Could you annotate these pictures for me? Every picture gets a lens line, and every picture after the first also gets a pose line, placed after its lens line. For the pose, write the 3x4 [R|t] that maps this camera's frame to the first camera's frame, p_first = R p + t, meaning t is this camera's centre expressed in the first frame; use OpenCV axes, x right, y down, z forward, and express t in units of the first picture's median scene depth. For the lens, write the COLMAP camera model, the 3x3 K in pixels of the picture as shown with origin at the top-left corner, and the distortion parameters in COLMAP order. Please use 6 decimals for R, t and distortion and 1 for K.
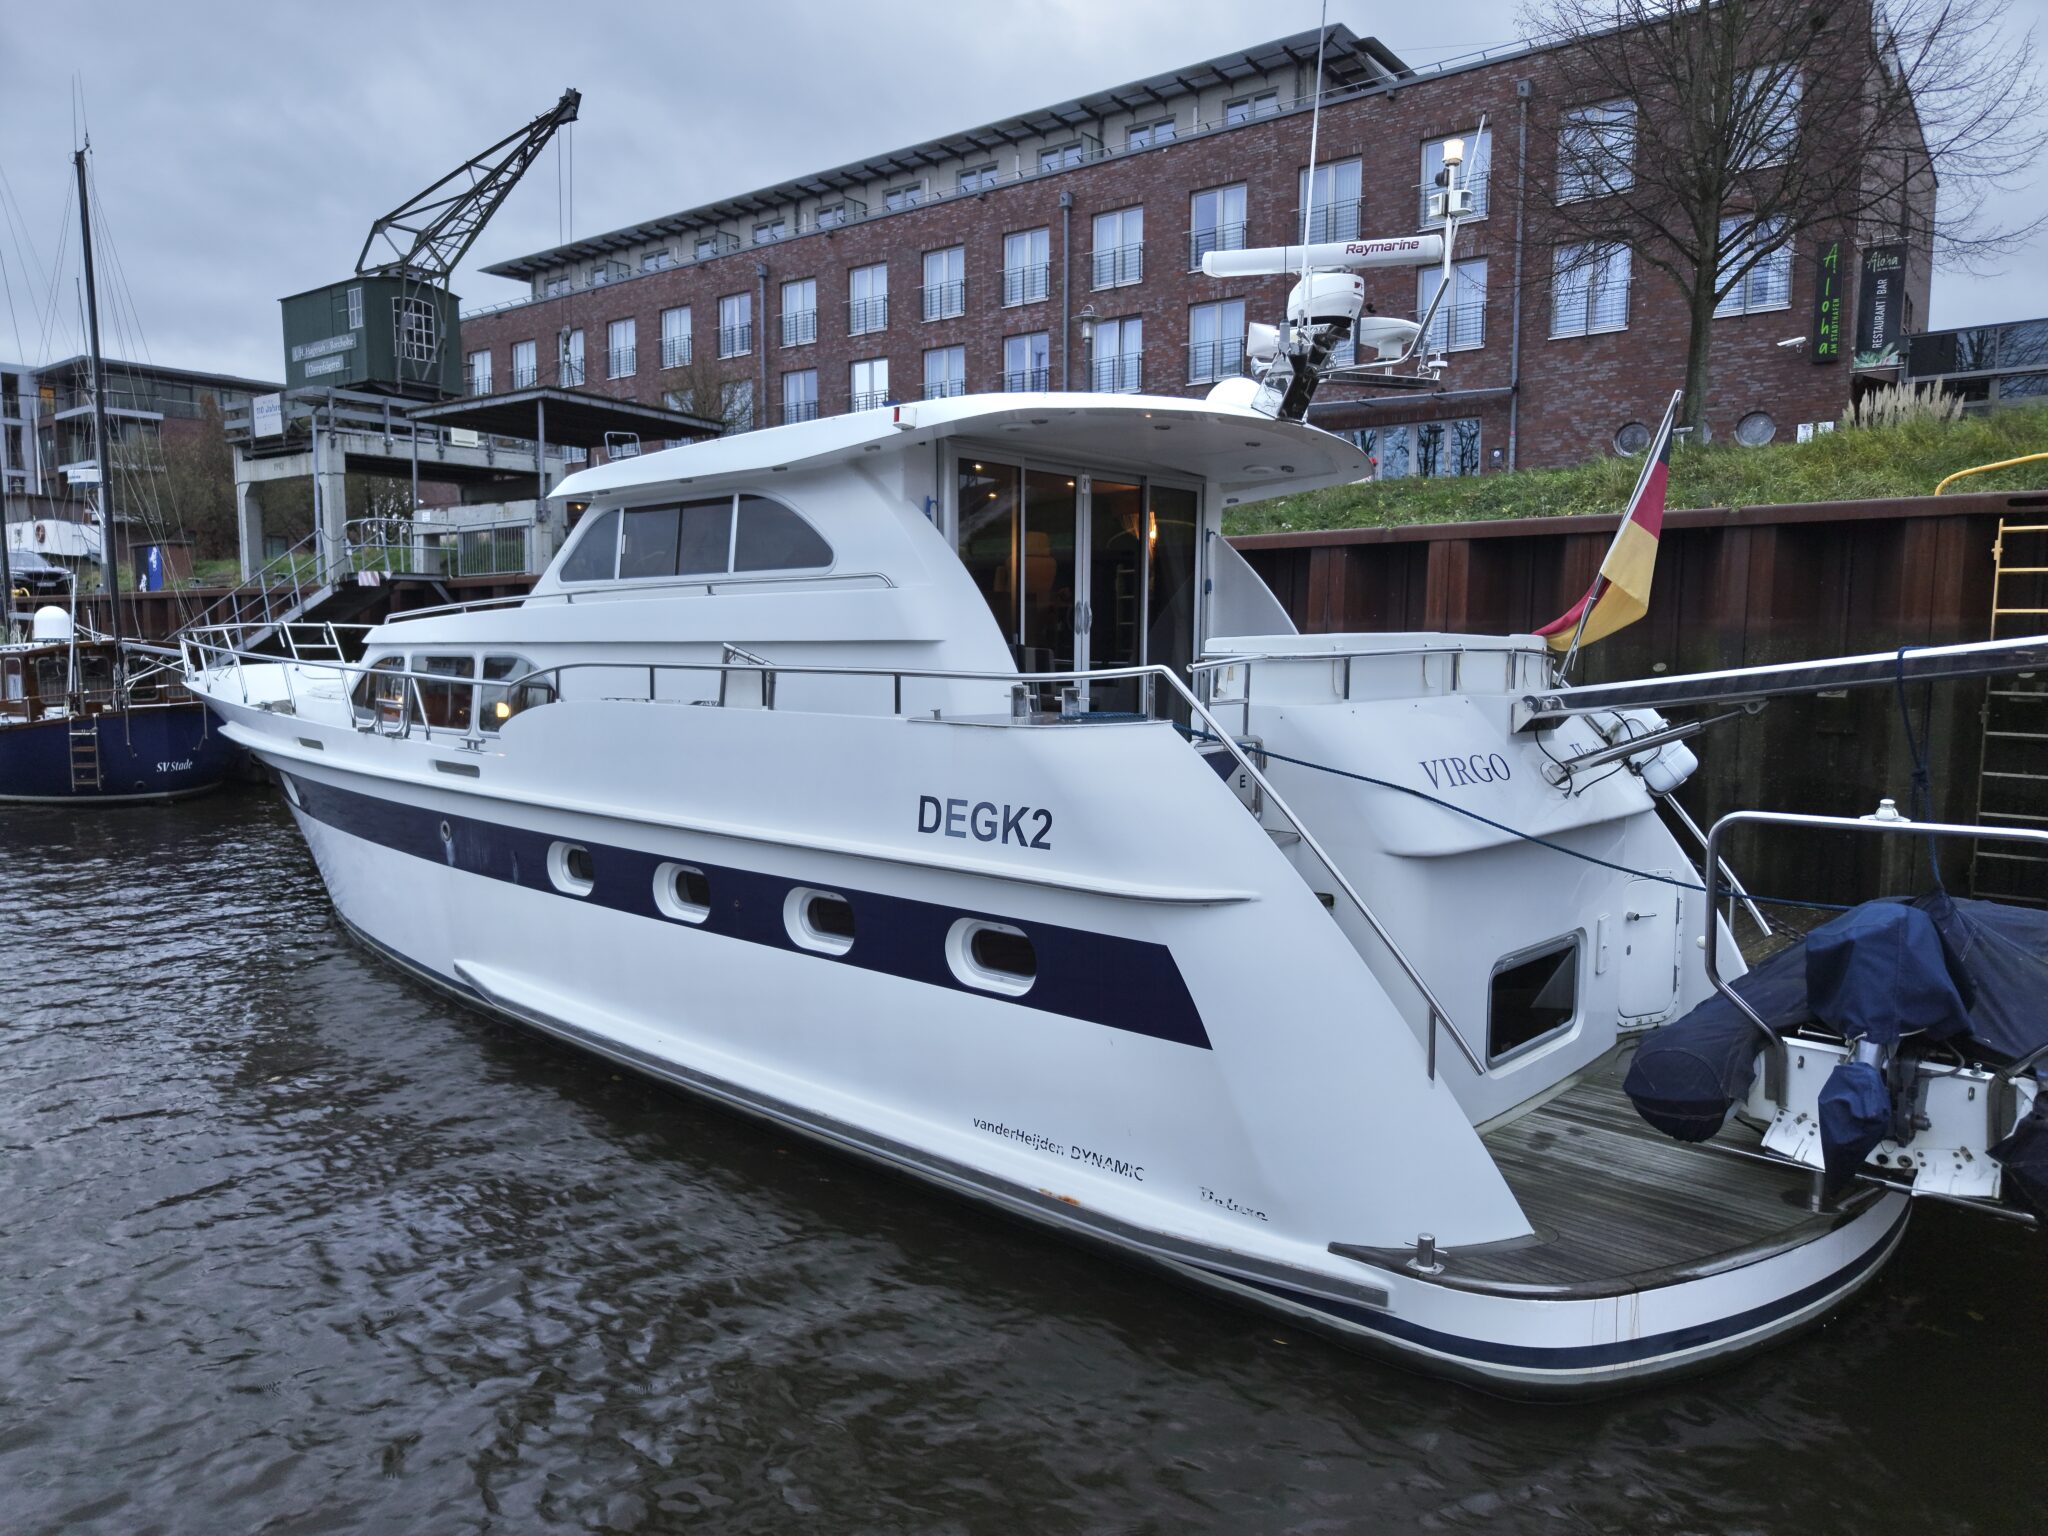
lens RADIAL K [[1352.7, 0, 1011.4], [0, 1352.7, 765.6], [0, 0, 1]] dist [0.009038, -0.023868]
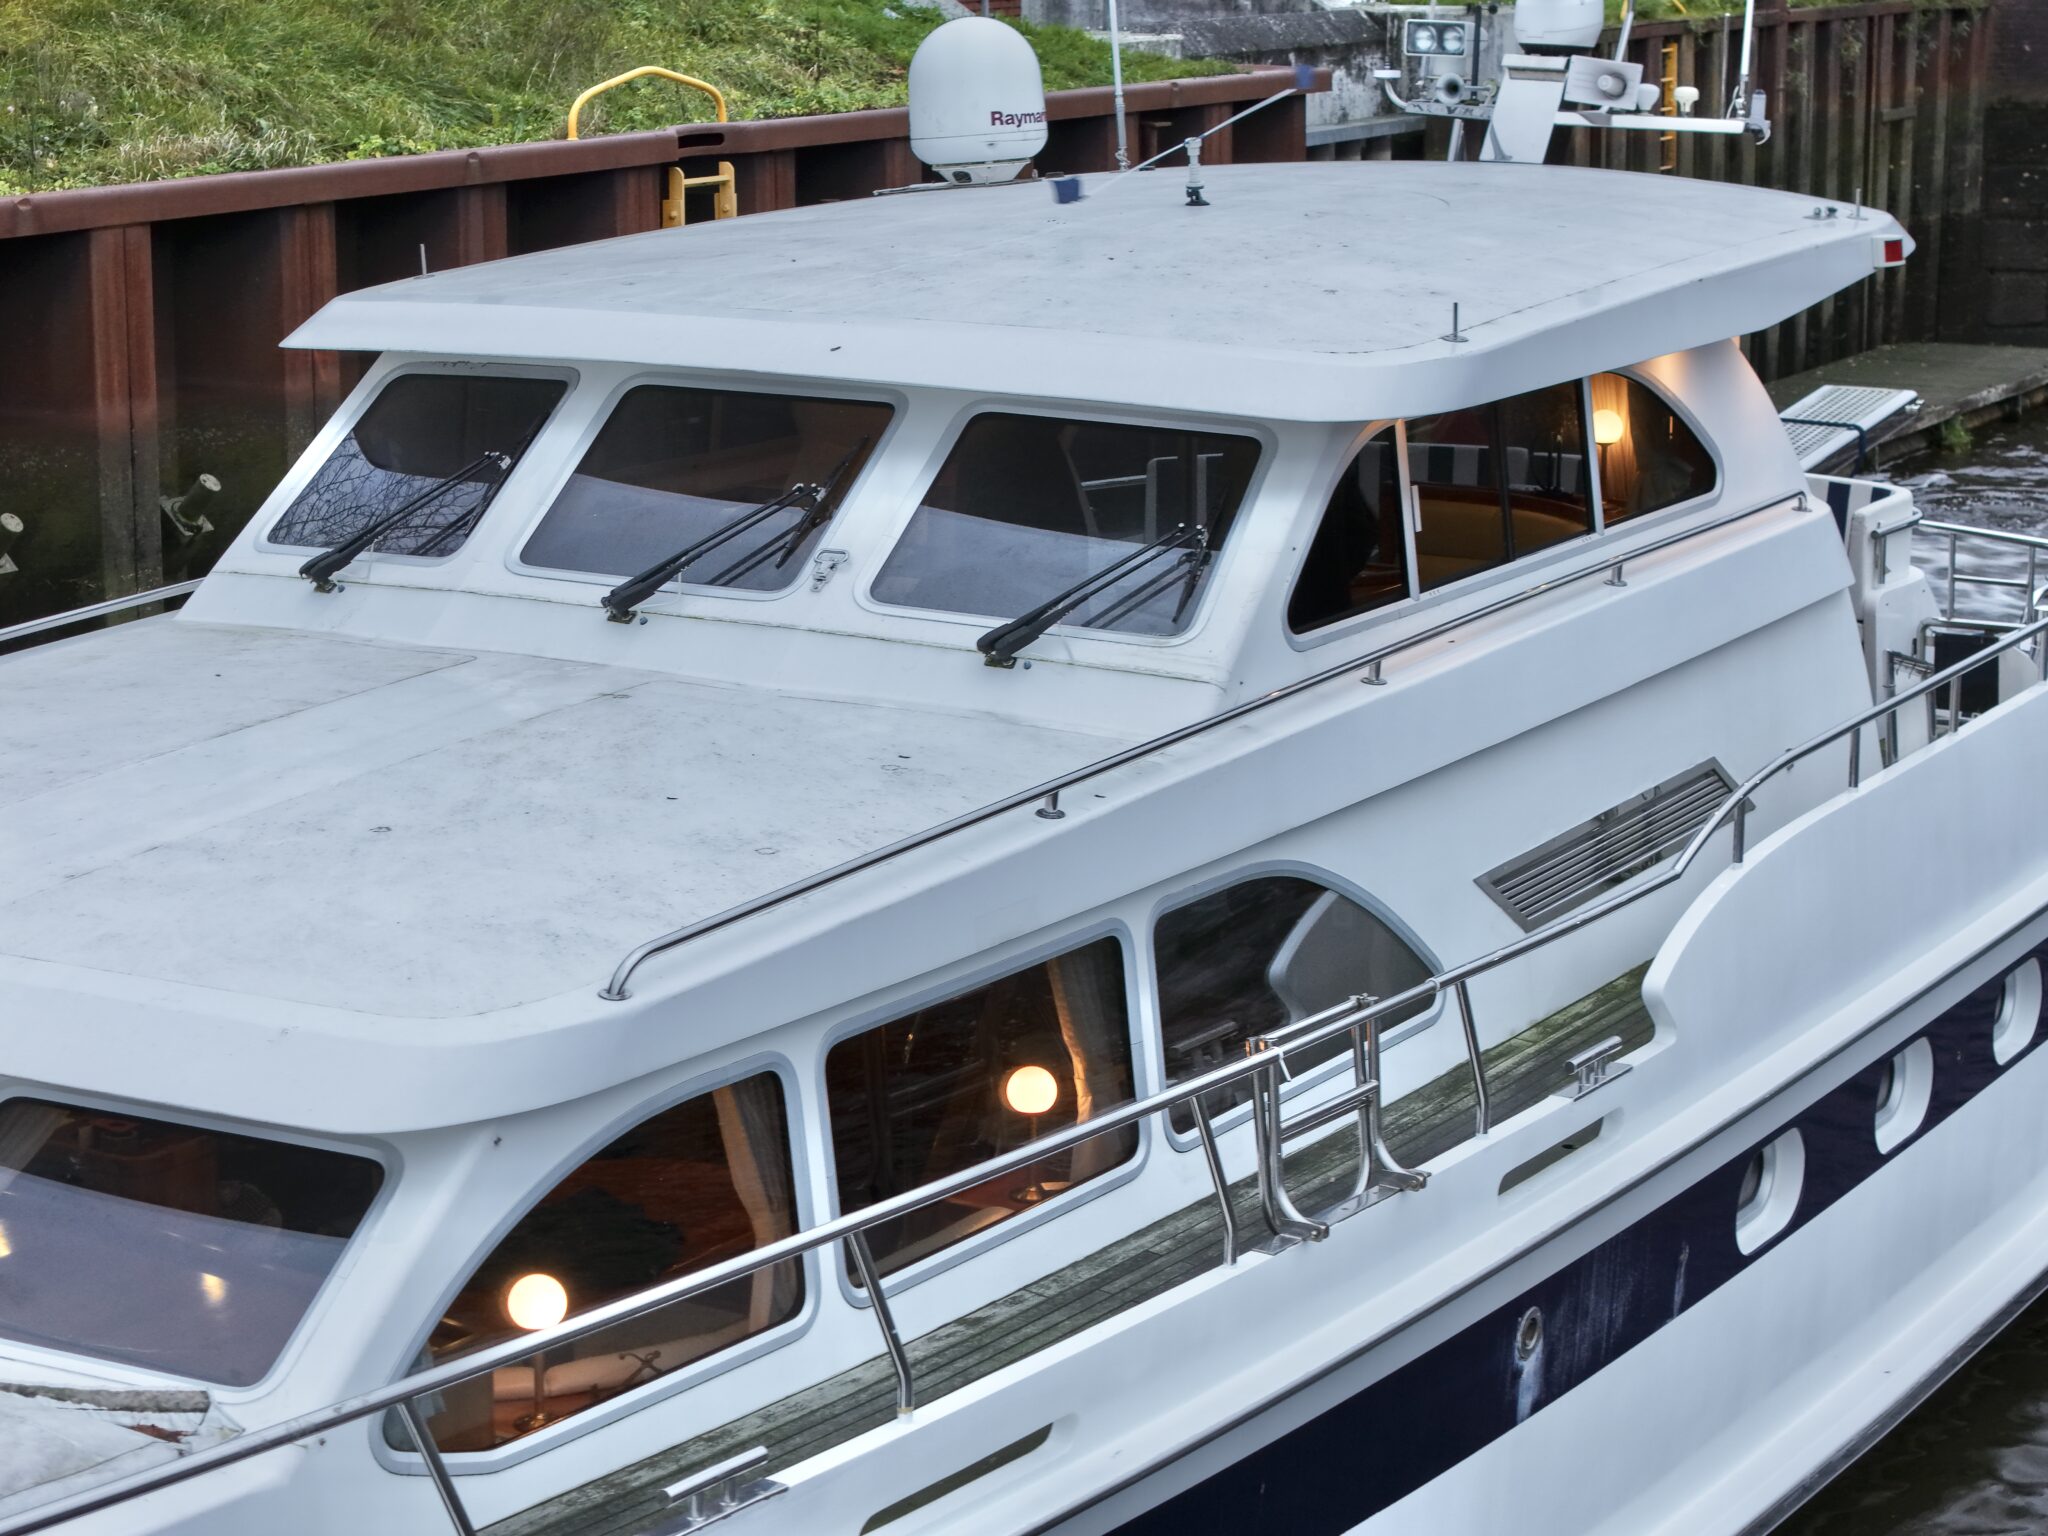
lens RADIAL K [[4292.6, 0, 944.2], [0, 4292.6, 767.2], [0, 0, 1]] dist [-0.055021, -1.054318]
pose [[-0.200839, -0.203576, 0.958238, -1.744508], [0.087821, 0.970489, 0.224585, -0.449401], [-0.975680, 0.129259, -0.177034, 1.599029]]
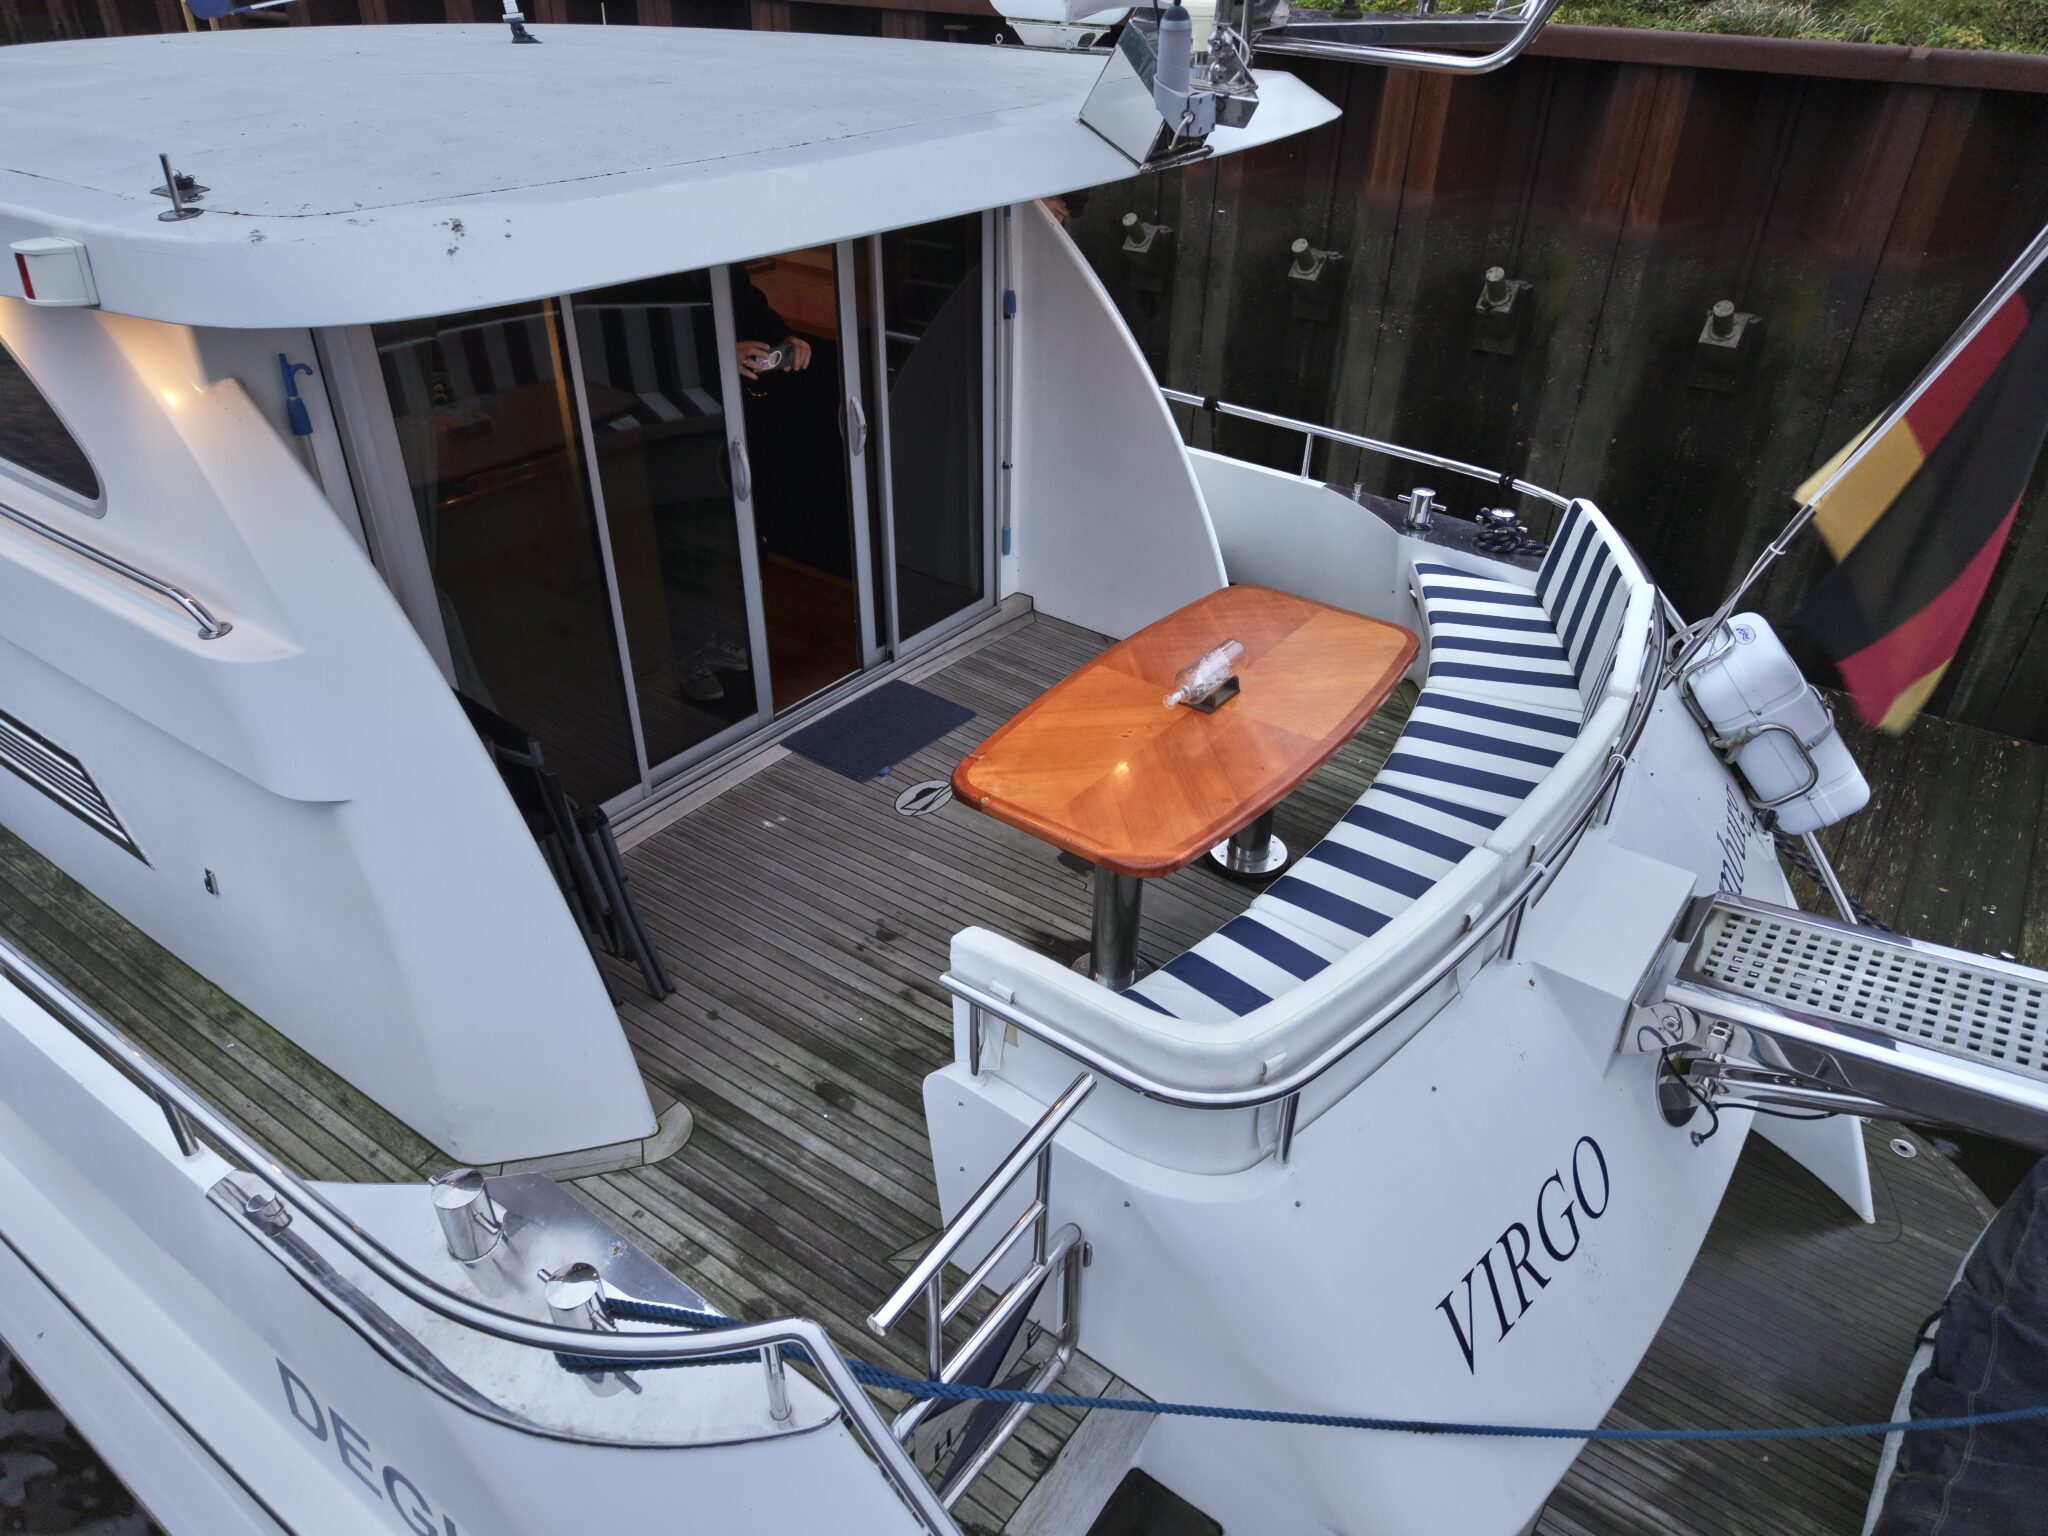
lens RADIAL K [[1352.7, 0, 1011.4], [0, 1352.7, 765.6], [0, 0, 1]] dist [0.009038, -0.023868]
pose [[0.993532, -0.054973, 0.099361, 0.100777], [0.001635, 0.881839, 0.471547, -0.267318], [-0.113543, -0.468334, 0.876225, 0.545715]]
